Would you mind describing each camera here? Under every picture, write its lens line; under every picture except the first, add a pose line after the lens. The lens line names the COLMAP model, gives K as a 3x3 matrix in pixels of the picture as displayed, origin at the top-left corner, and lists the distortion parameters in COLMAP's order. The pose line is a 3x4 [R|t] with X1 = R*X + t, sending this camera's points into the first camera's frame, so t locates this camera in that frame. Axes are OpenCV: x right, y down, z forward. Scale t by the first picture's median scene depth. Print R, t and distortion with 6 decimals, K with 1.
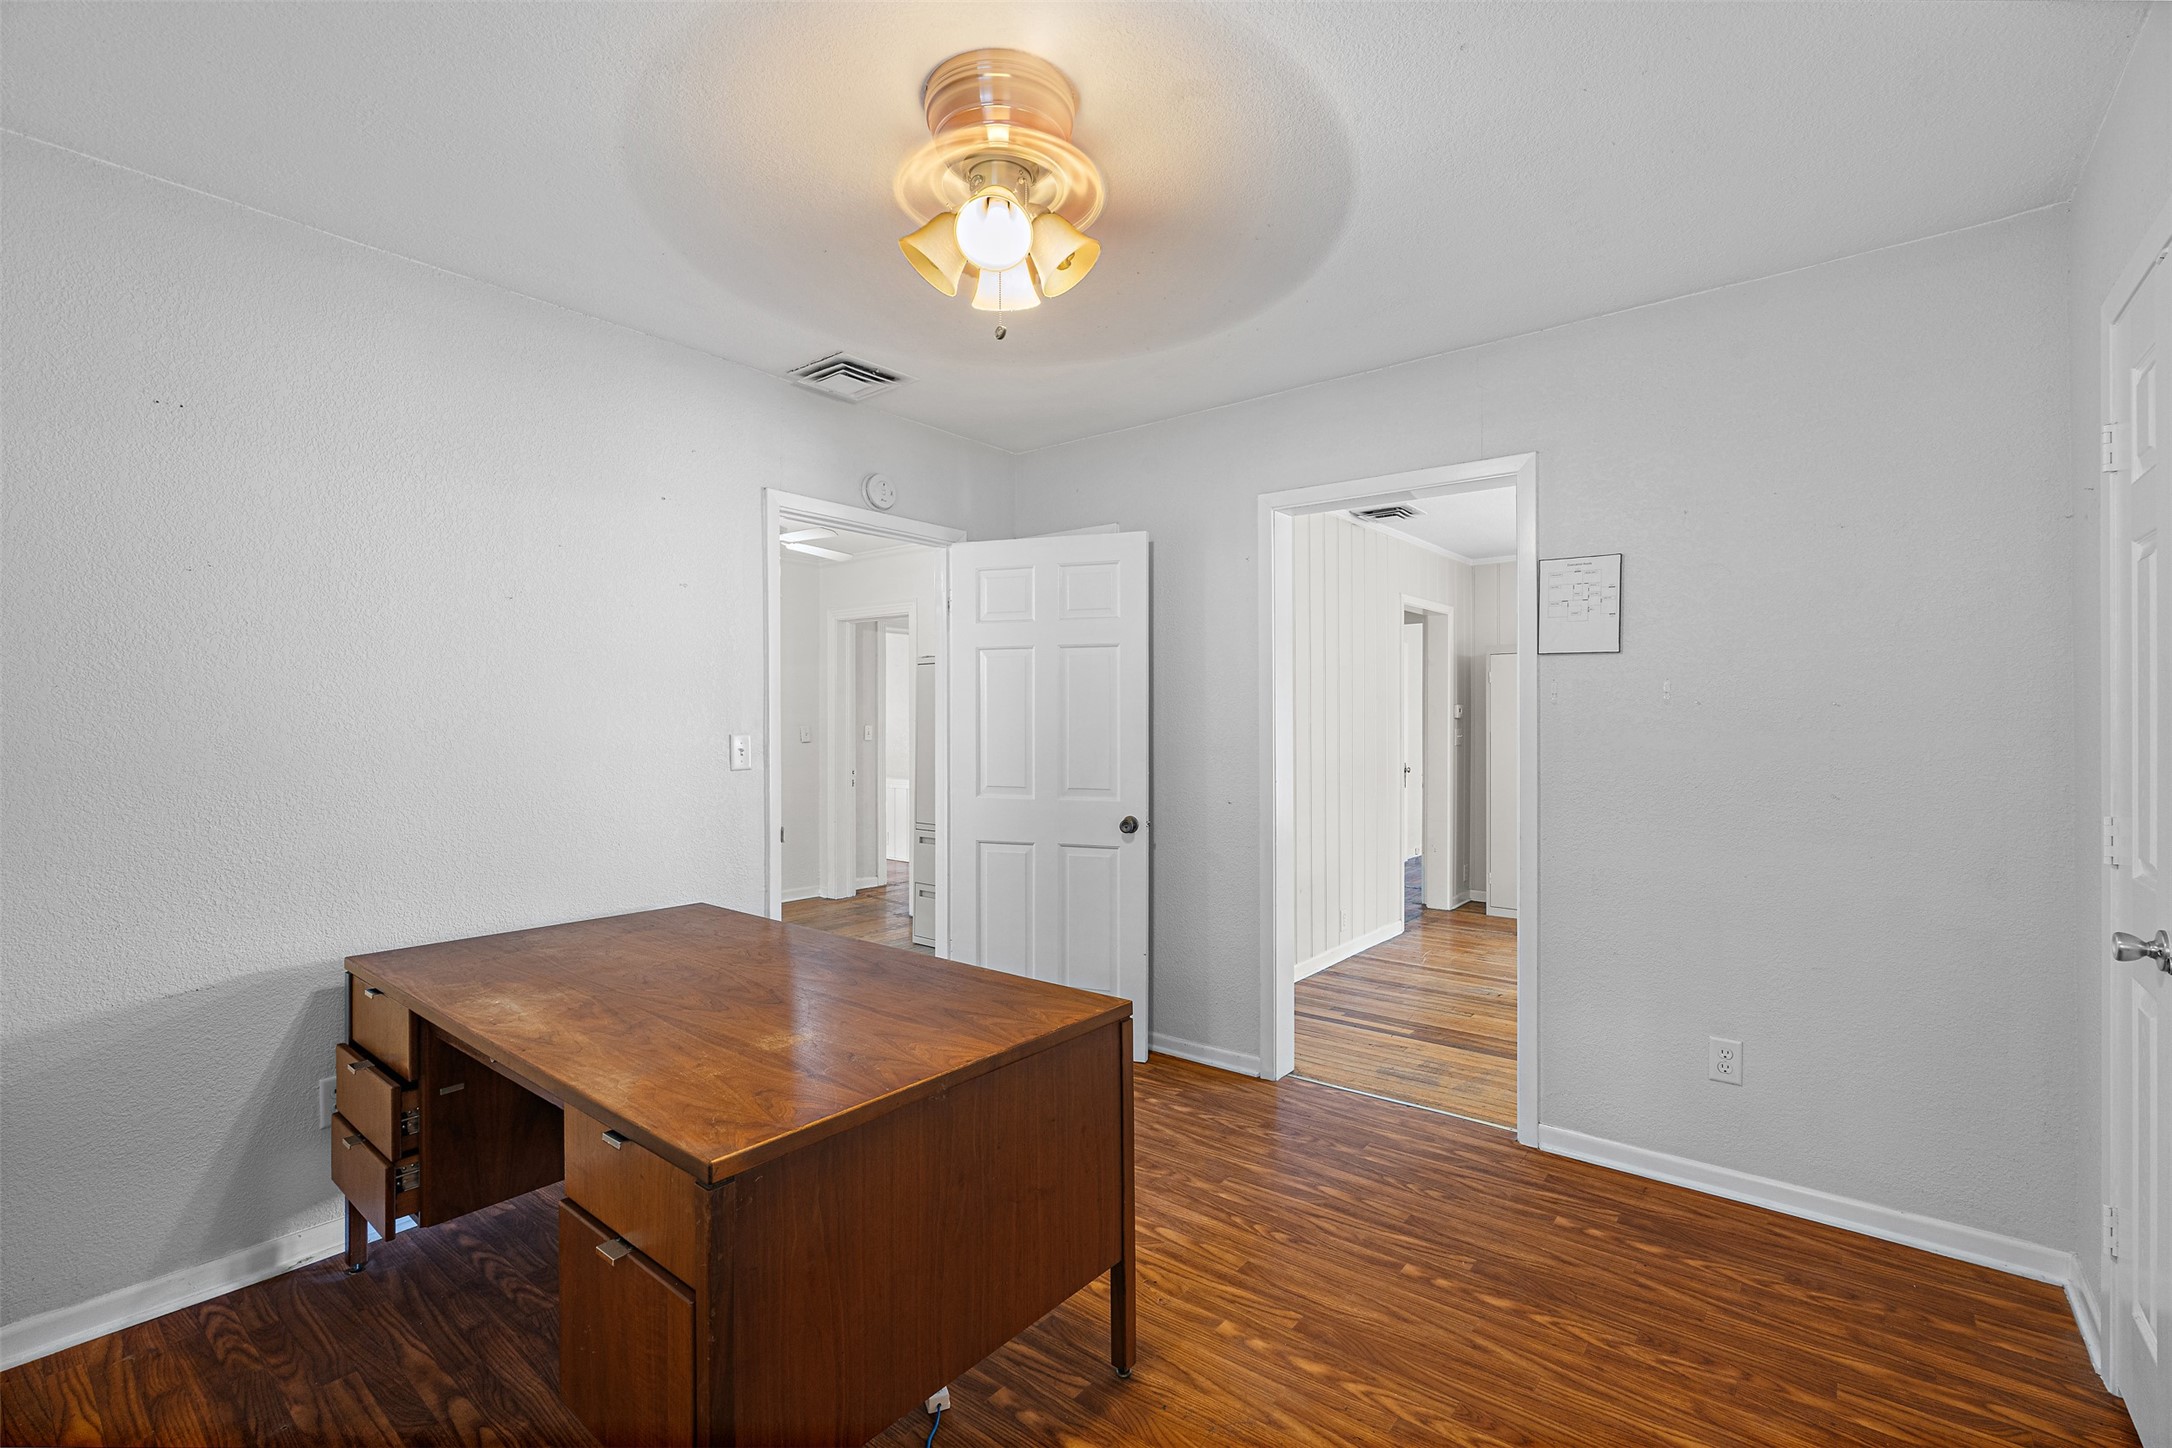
lens RADIAL K [[961.0, 0, 1074.6], [0, 961.0, 721.7], [0, 0, 1]] dist [-0.002573, -0.000253]
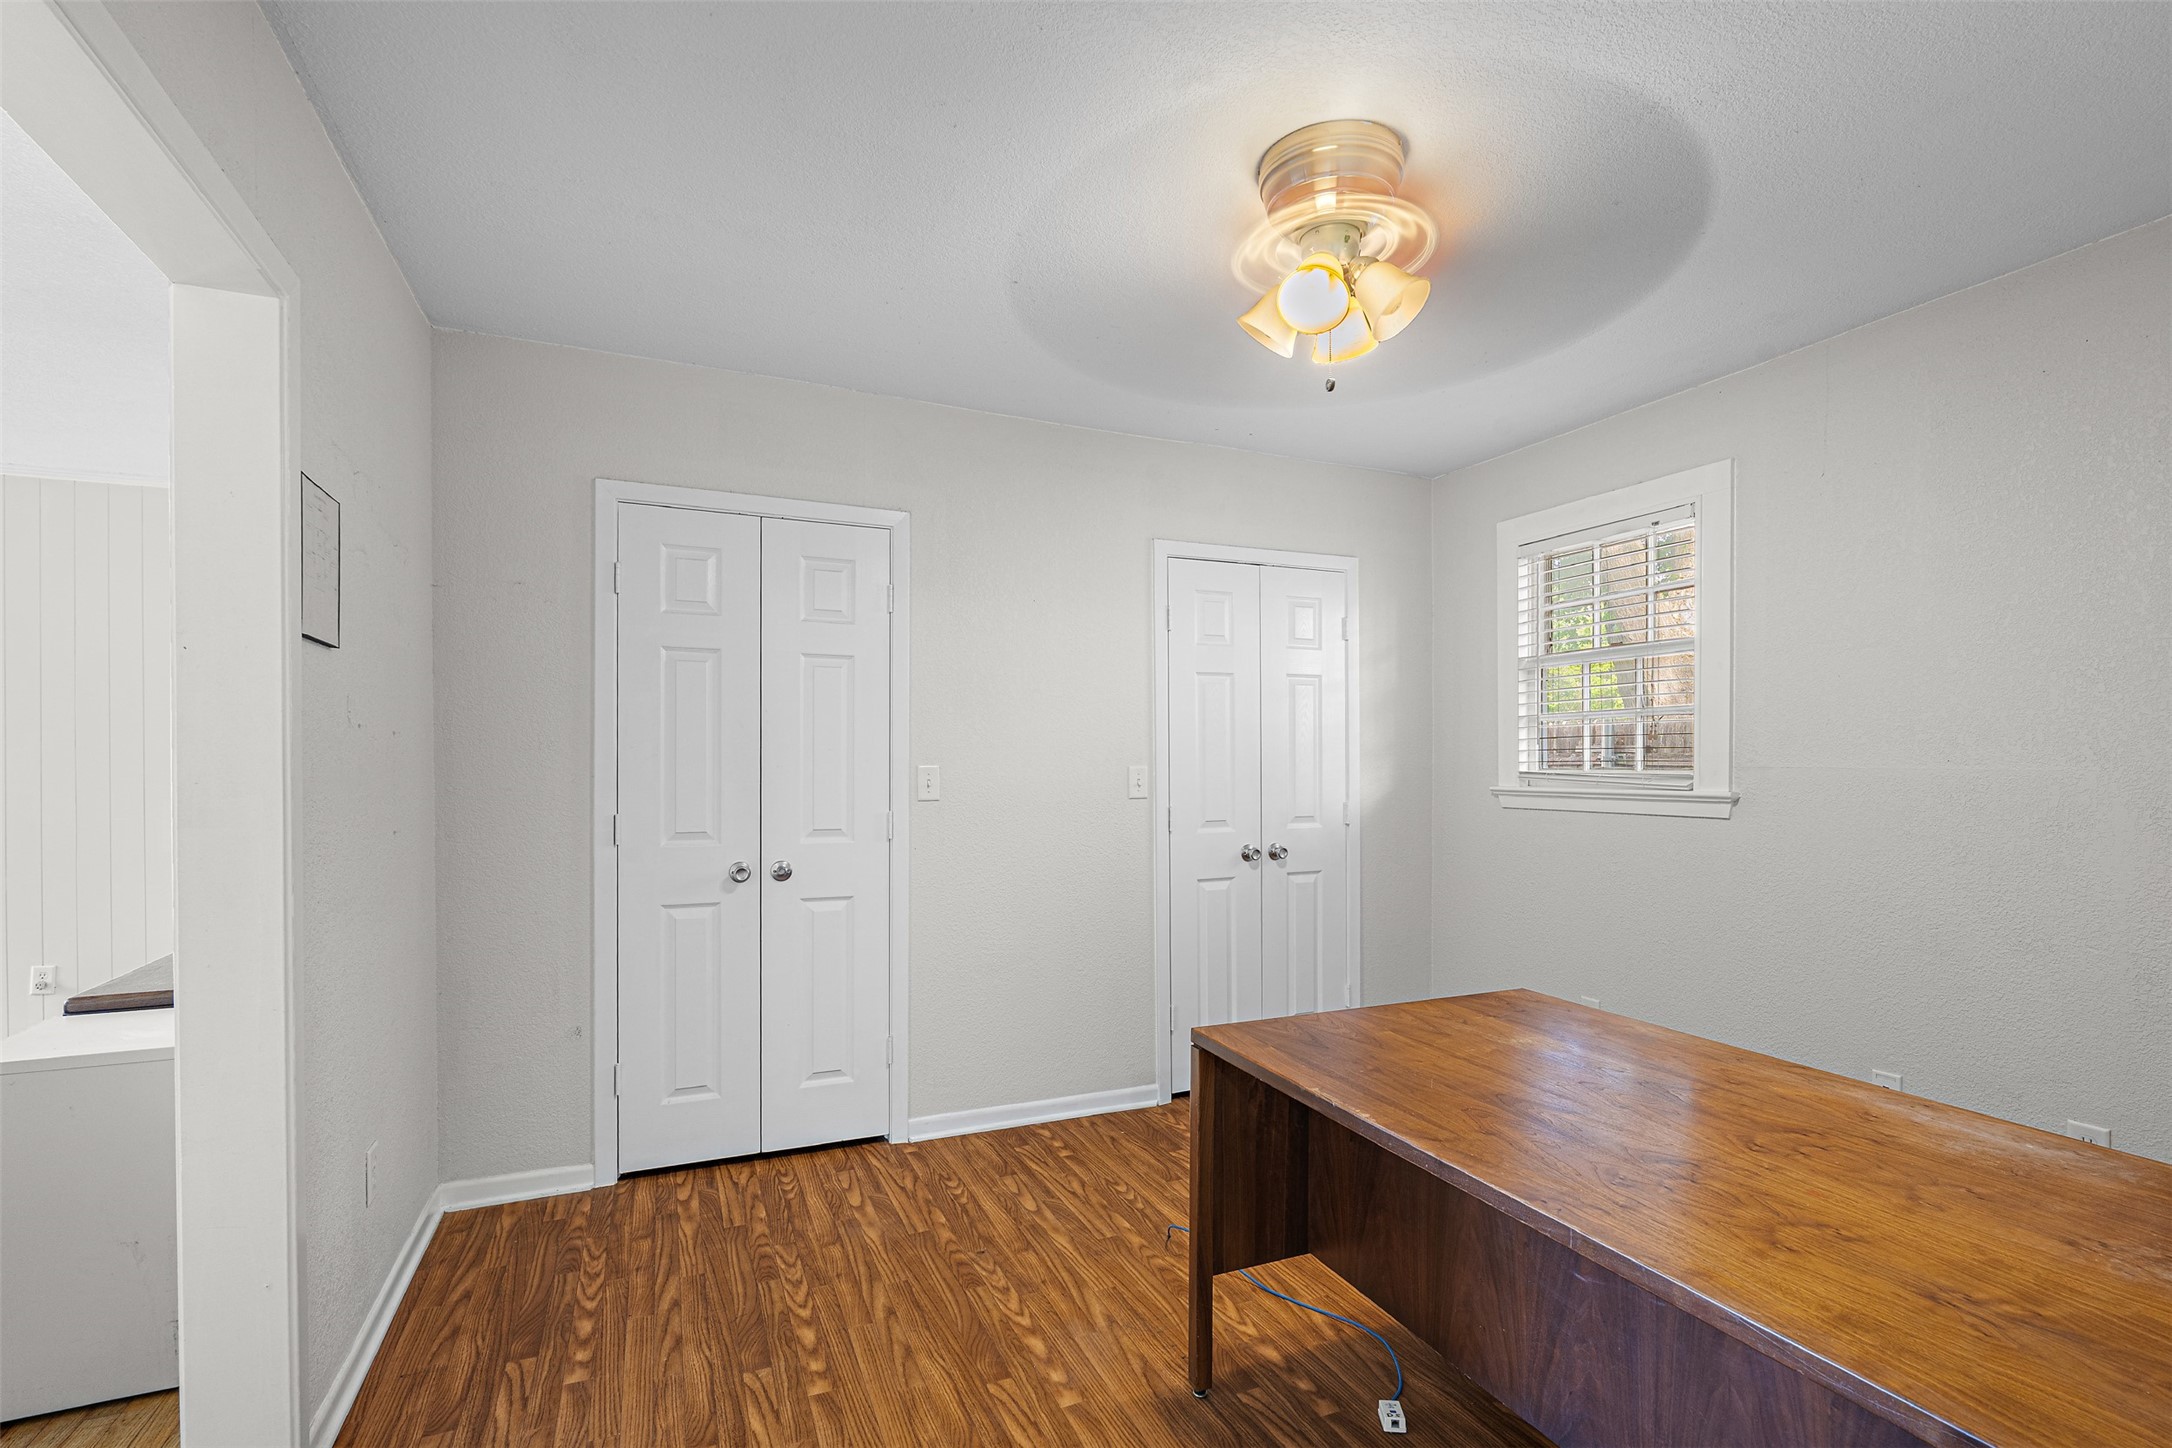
lens RADIAL K [[991.4, 0, 1091.5], [0, 991.4, 741.3], [0, 0, 1]] dist [-0.002248, 0.000083]
pose [[-0.894418, 0.006183, 0.447189, -0.312668], [0.000515, 0.999918, -0.012796, 0.002406], [-0.447231, -0.011215, -0.894348, 1.959617]]
